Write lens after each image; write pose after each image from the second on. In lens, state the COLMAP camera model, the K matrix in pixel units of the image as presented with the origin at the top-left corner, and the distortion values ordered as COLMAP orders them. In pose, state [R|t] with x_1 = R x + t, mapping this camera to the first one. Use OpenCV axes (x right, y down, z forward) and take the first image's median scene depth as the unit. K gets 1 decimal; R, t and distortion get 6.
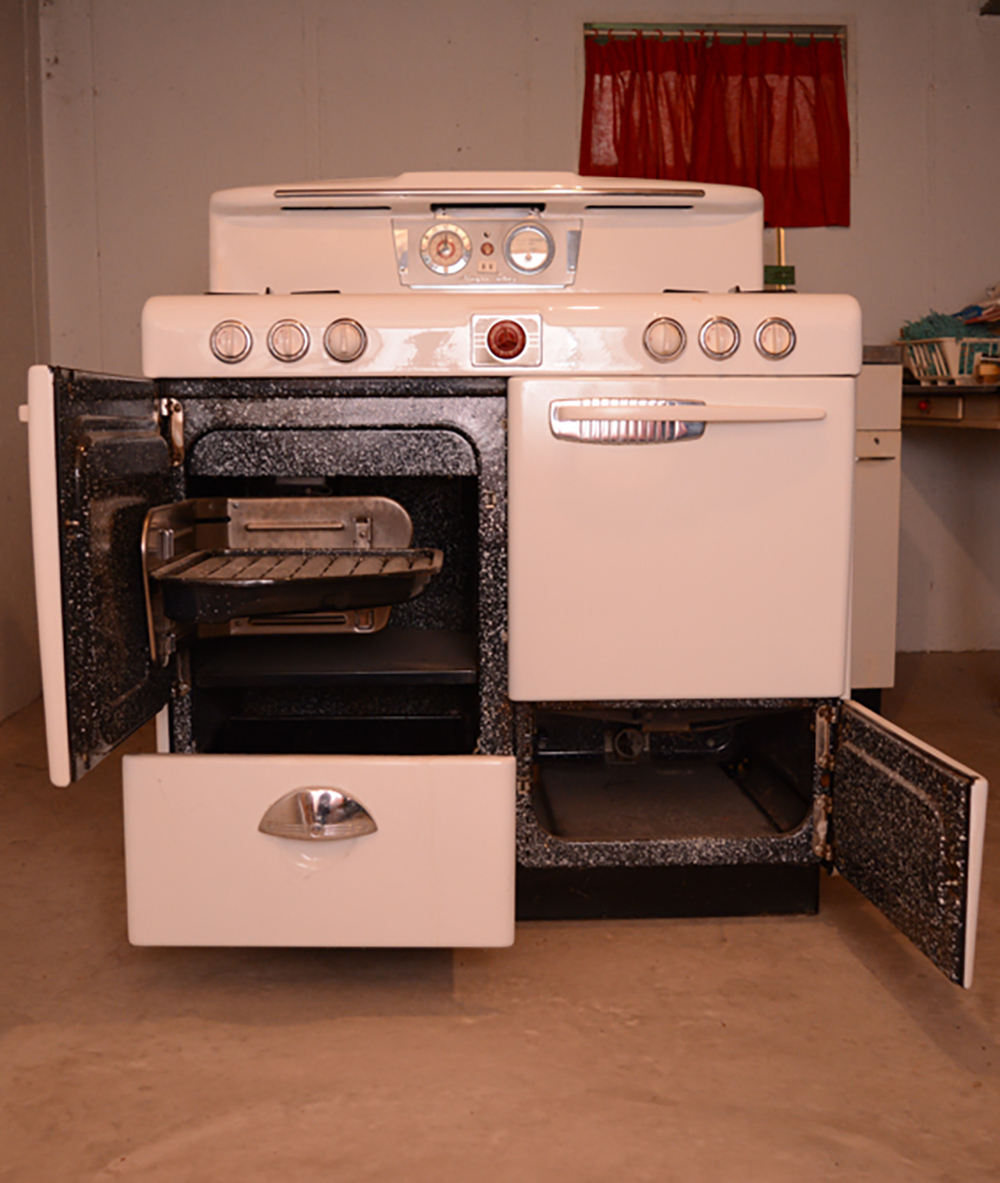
lens RADIAL K [[1406.3, 0, 495.9], [0, 1406.3, 599.9], [0, 0, 1]] dist [-0.071611, 0.000000]
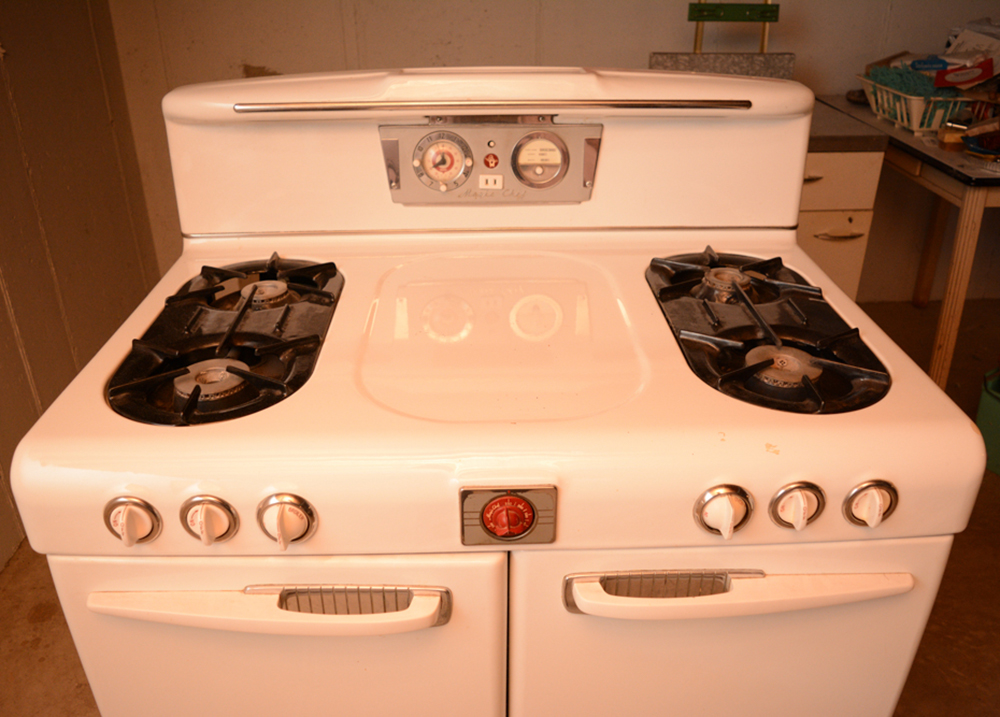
lens RADIAL K [[823.8, 0, 506.3], [0, 823.8, 361.9], [0, 0, 1]] dist [-0.061118, -0.018771]
pose [[0.999939, 0.010748, -0.002595, 0.007293], [-0.009133, 0.935181, 0.354052, -0.395480], [0.006232, -0.354007, 0.935222, 0.608775]]
